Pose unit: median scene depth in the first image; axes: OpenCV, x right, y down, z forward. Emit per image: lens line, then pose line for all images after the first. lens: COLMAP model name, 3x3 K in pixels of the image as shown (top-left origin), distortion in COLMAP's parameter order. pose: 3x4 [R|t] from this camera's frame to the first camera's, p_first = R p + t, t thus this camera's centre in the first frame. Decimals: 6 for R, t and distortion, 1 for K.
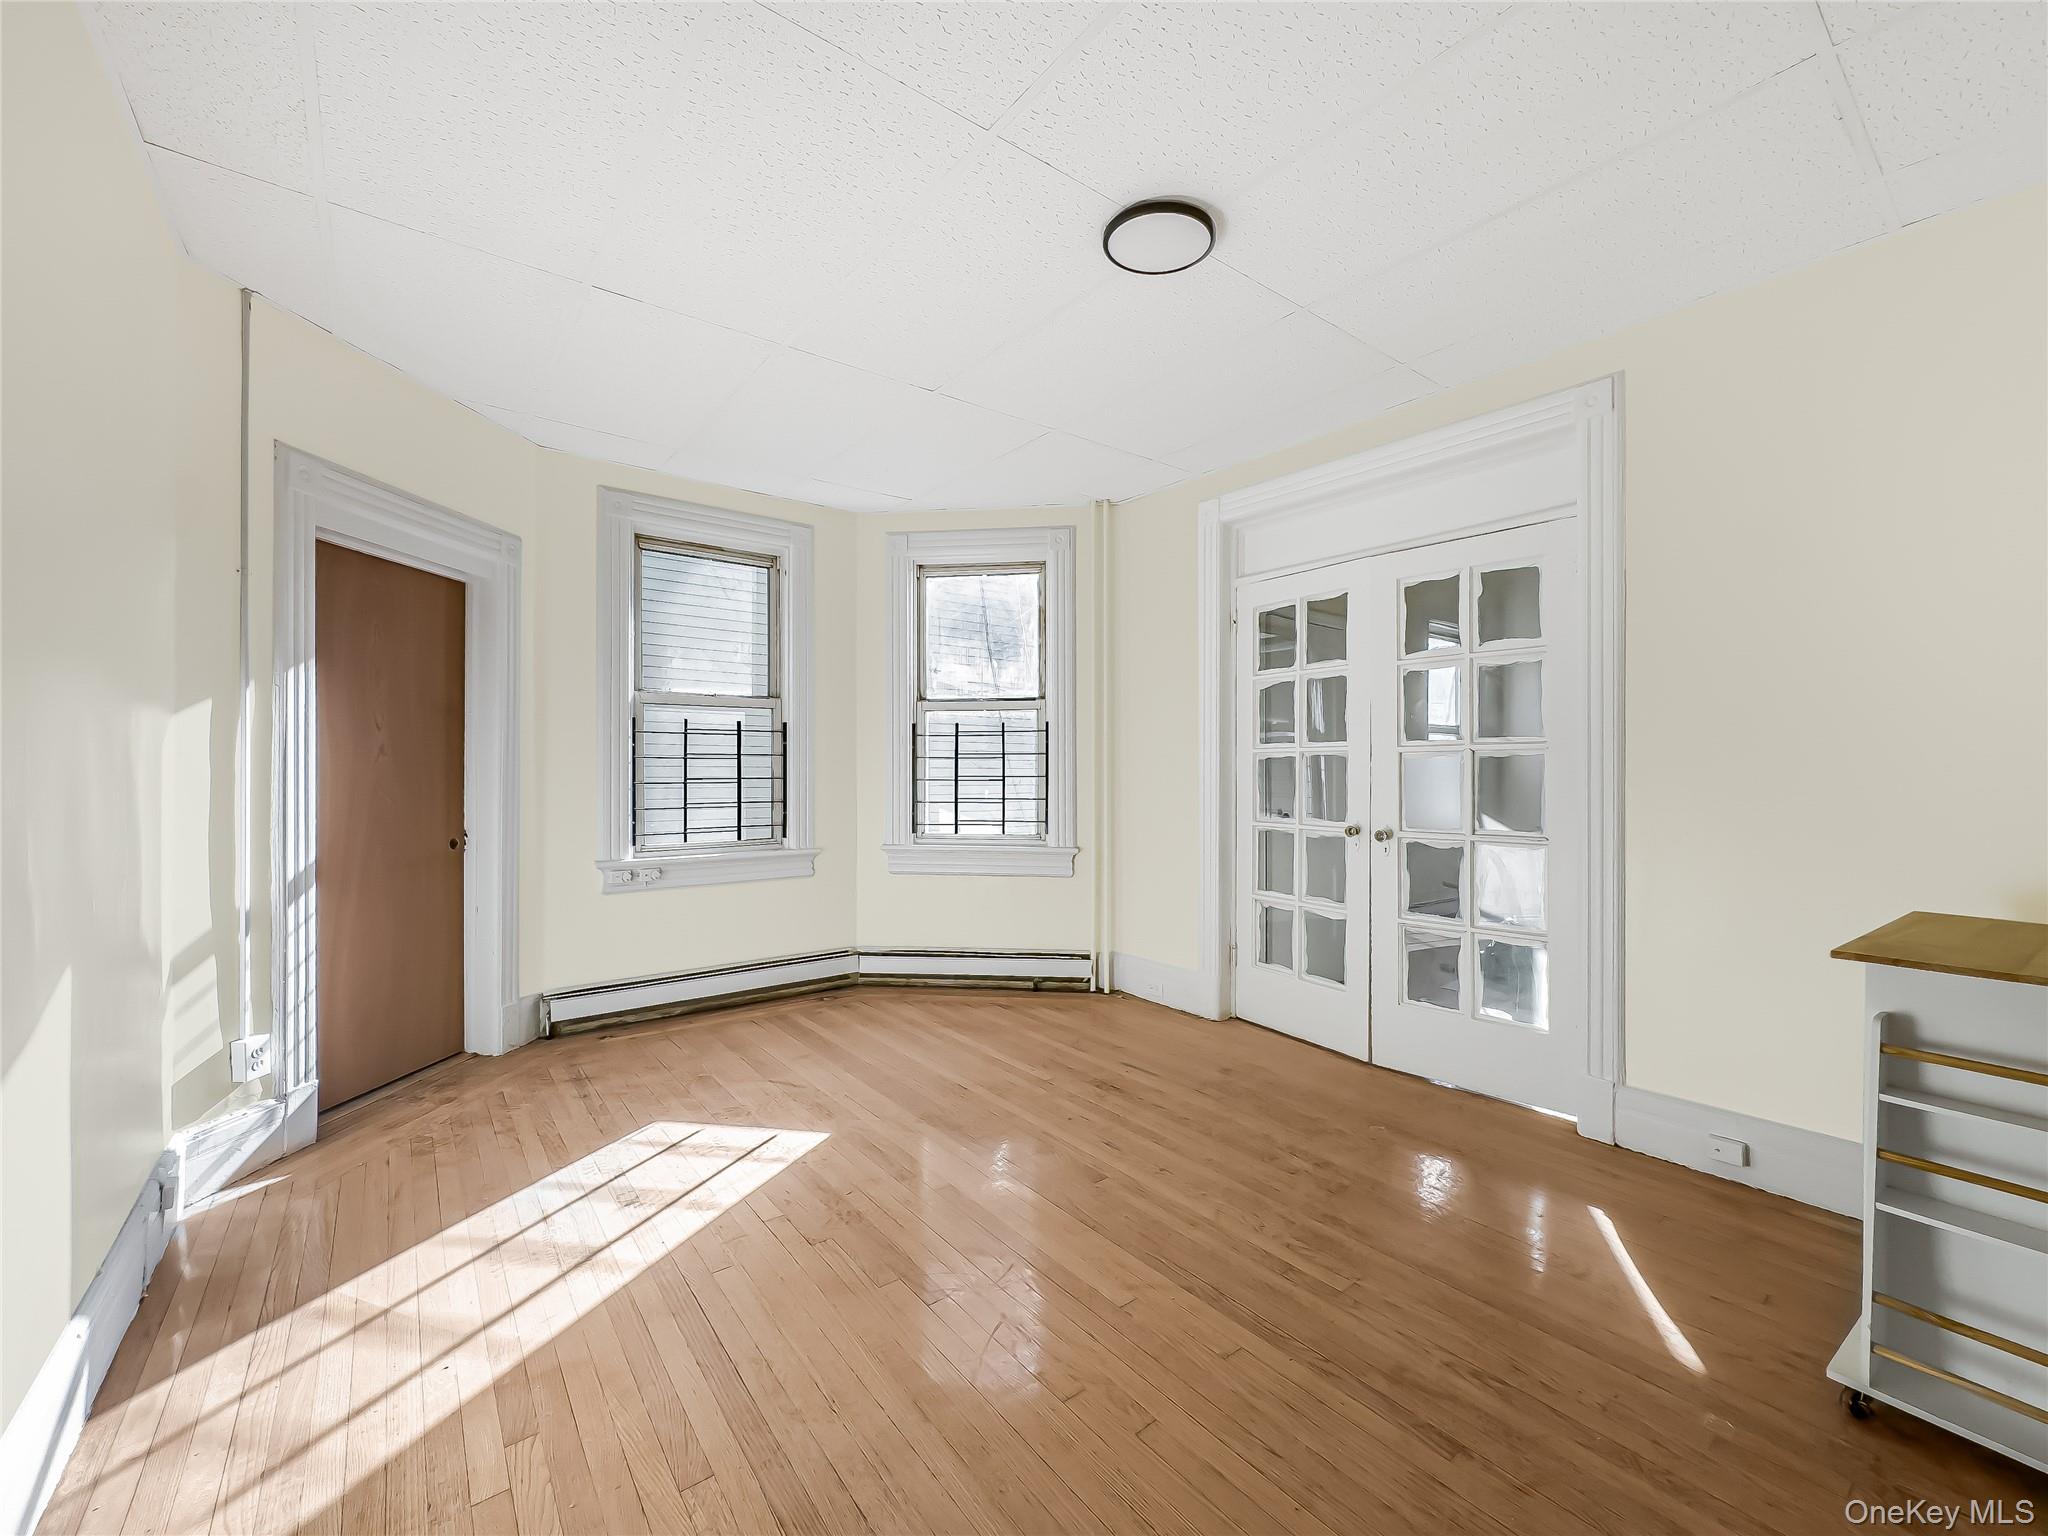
lens RADIAL K [[873.0, 0, 1004.6], [0, 873.0, 757.1], [0, 0, 1]] dist [-0.002668, 0.000050]
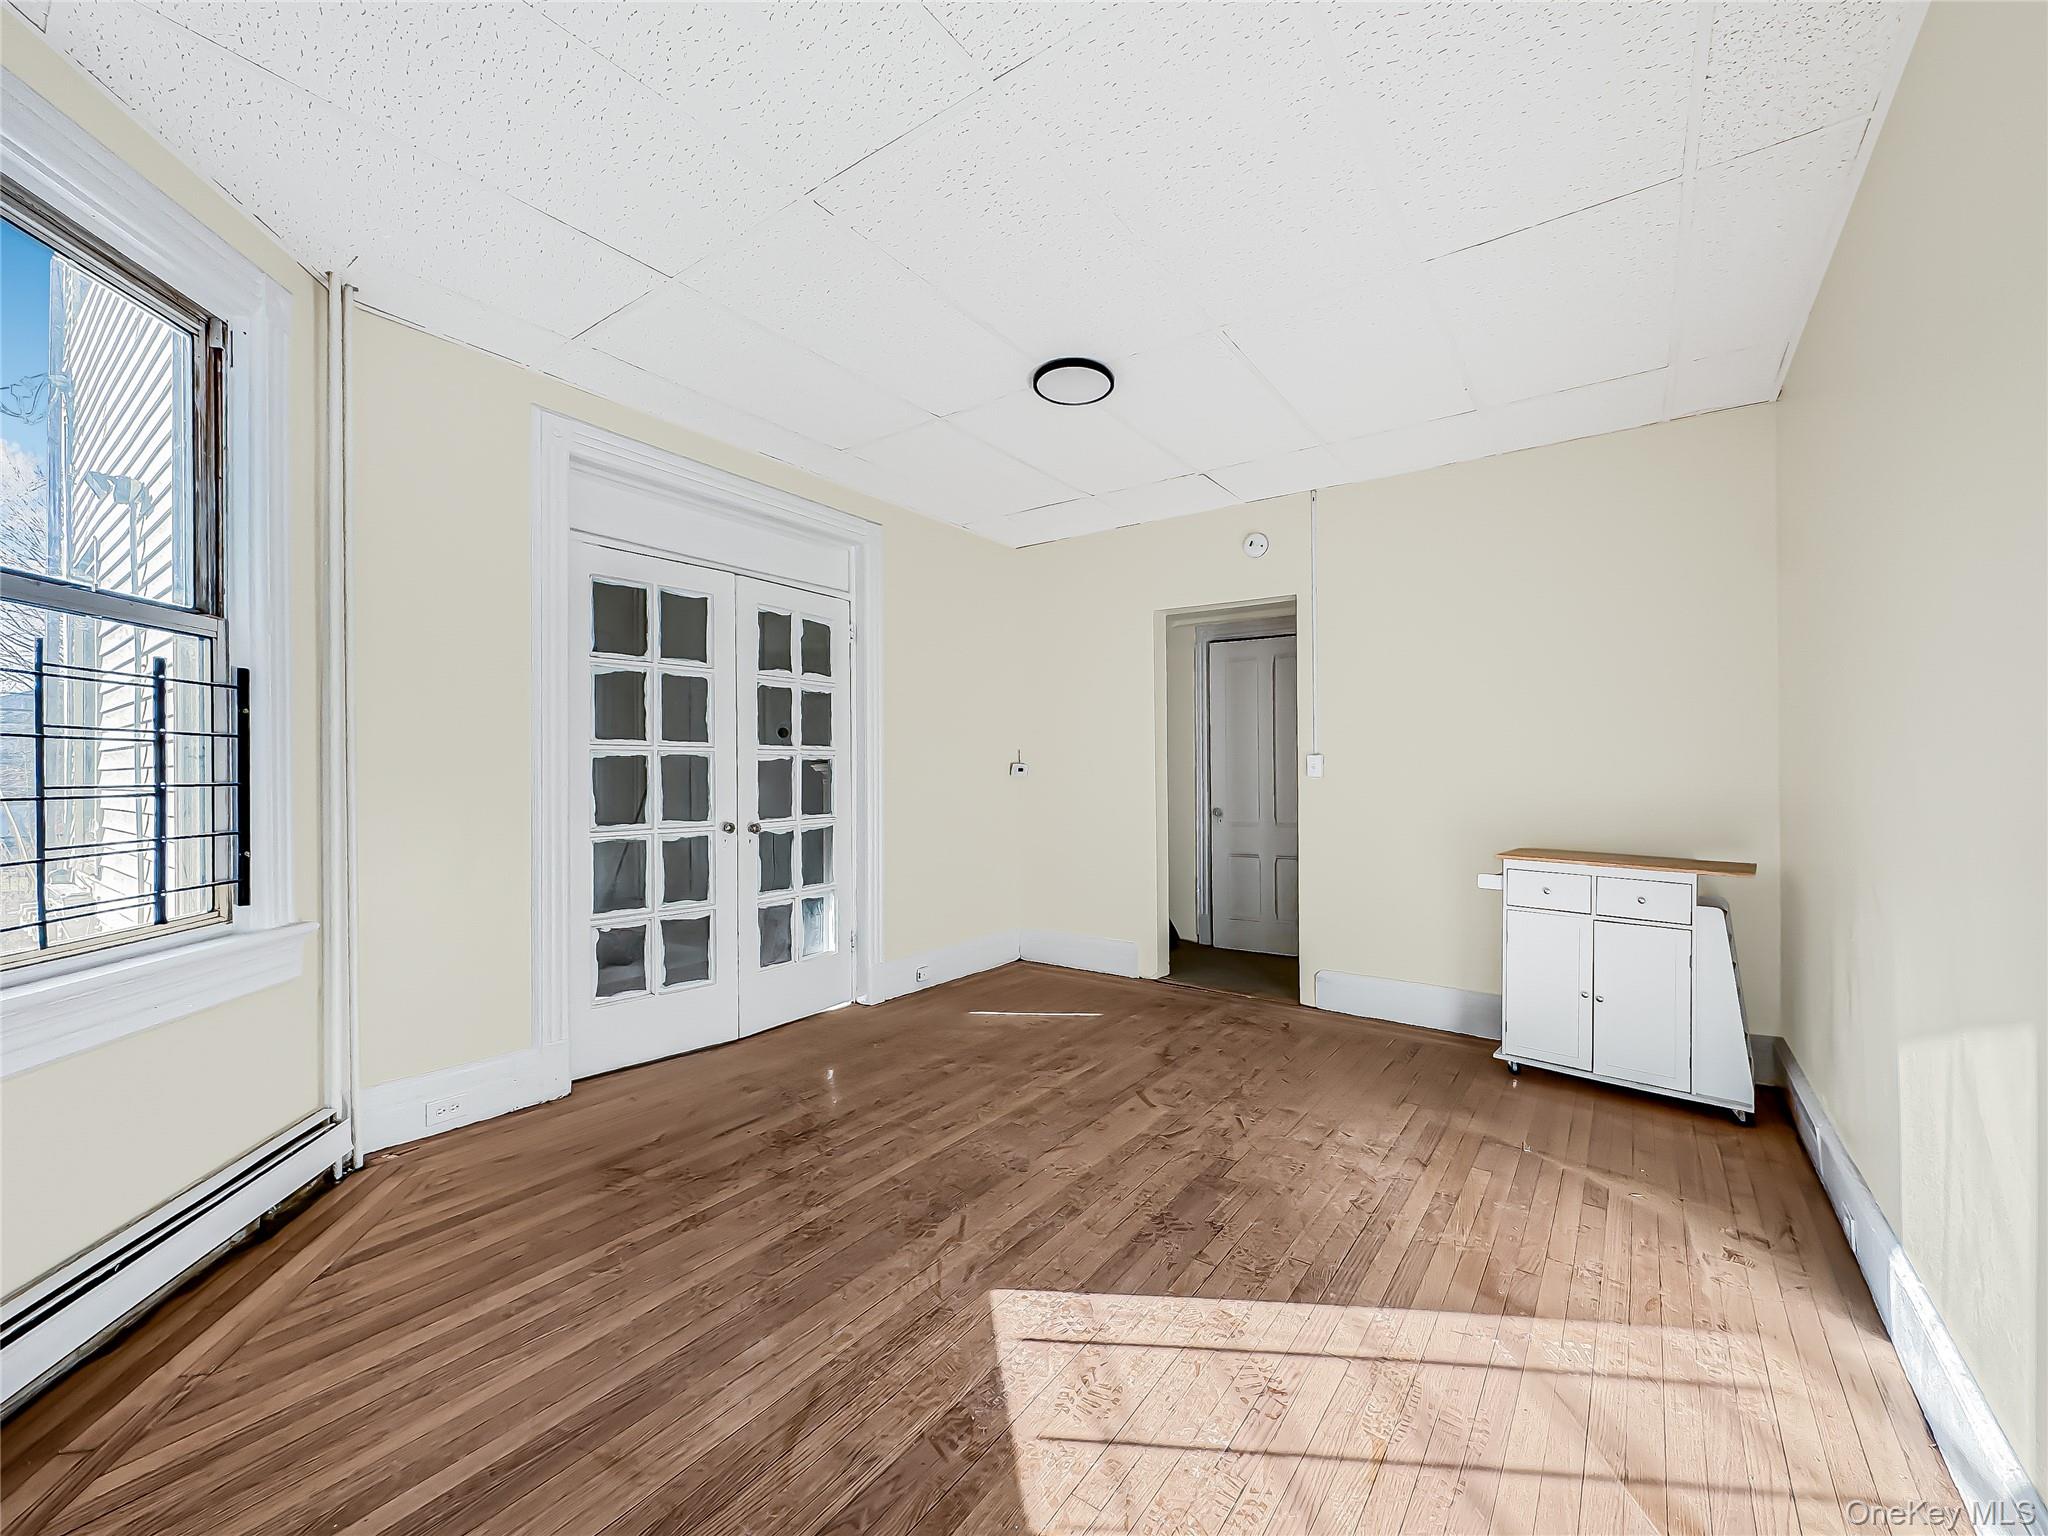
lens RADIAL K [[888.2, 0, 1024.0], [0, 888.2, 768.0], [0, 0, 1]] dist [0.000489, 0.000192]
pose [[-0.341633, 0.003147, 0.939828, -0.709918], [-0.013819, 0.999869, -0.008371, 0.014929], [-0.939732, -0.015847, -0.341545, 0.994285]]
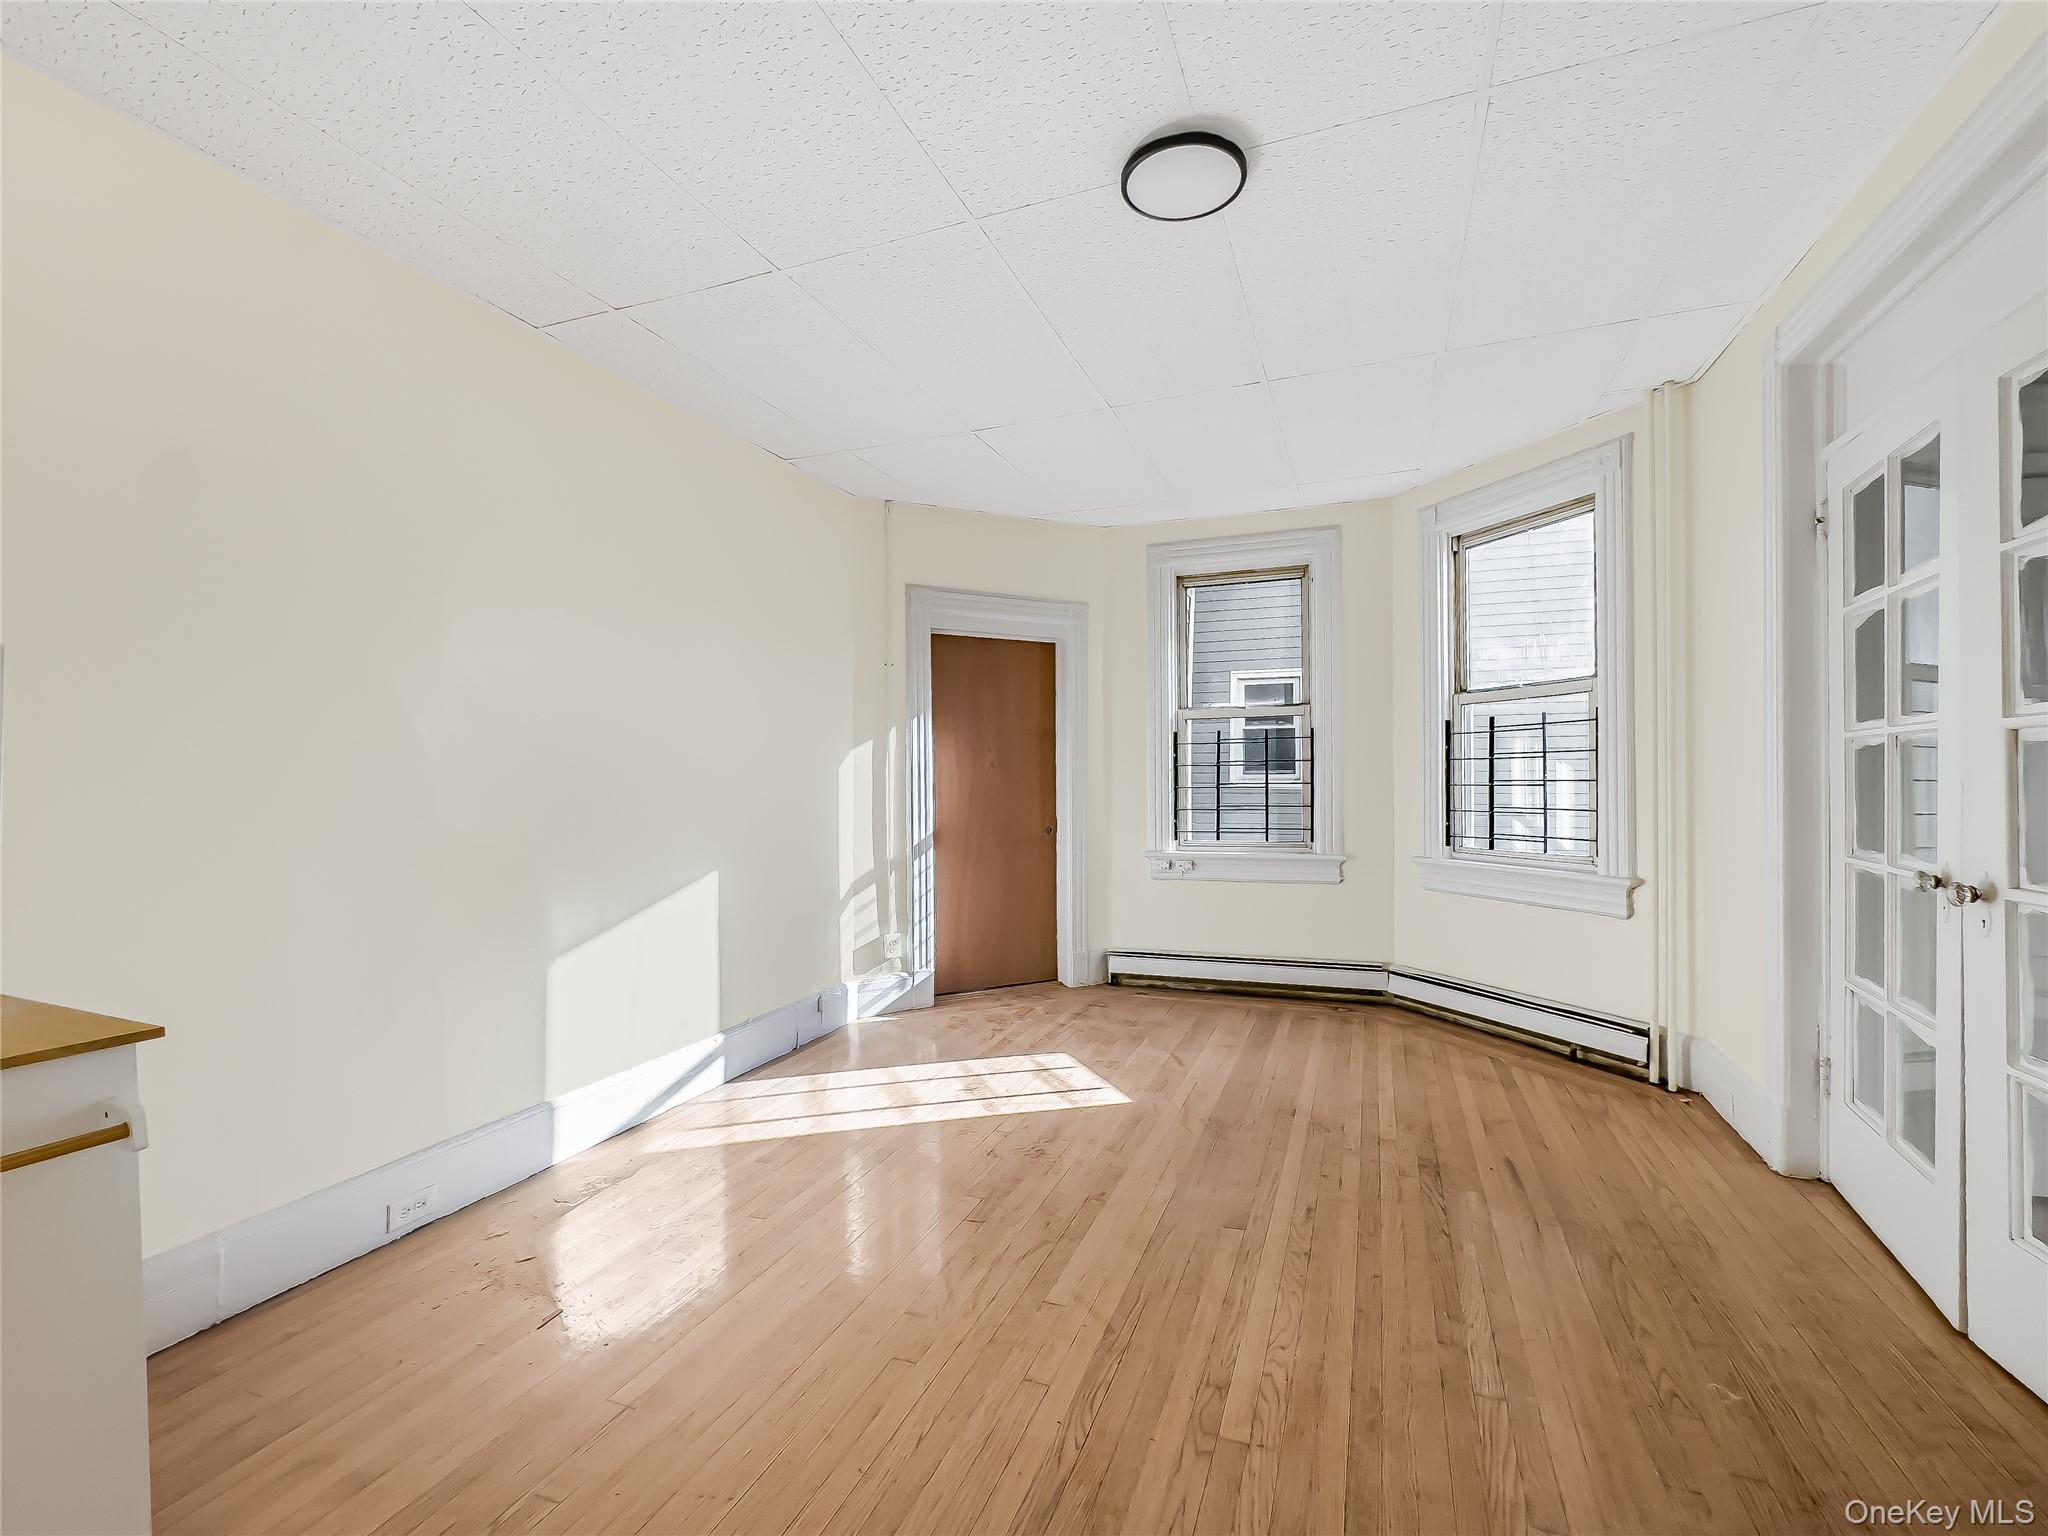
lens RADIAL K [[844.1, 0, 1012.3], [0, 844.1, 770.8], [0, 0, 1]] dist [-0.000631, 0.000217]
pose [[0.524169, -0.014097, -0.851498, 0.523578], [0.020935, 0.999774, -0.003665, 0.007732], [0.851357, -0.015905, 0.524346, 0.251261]]
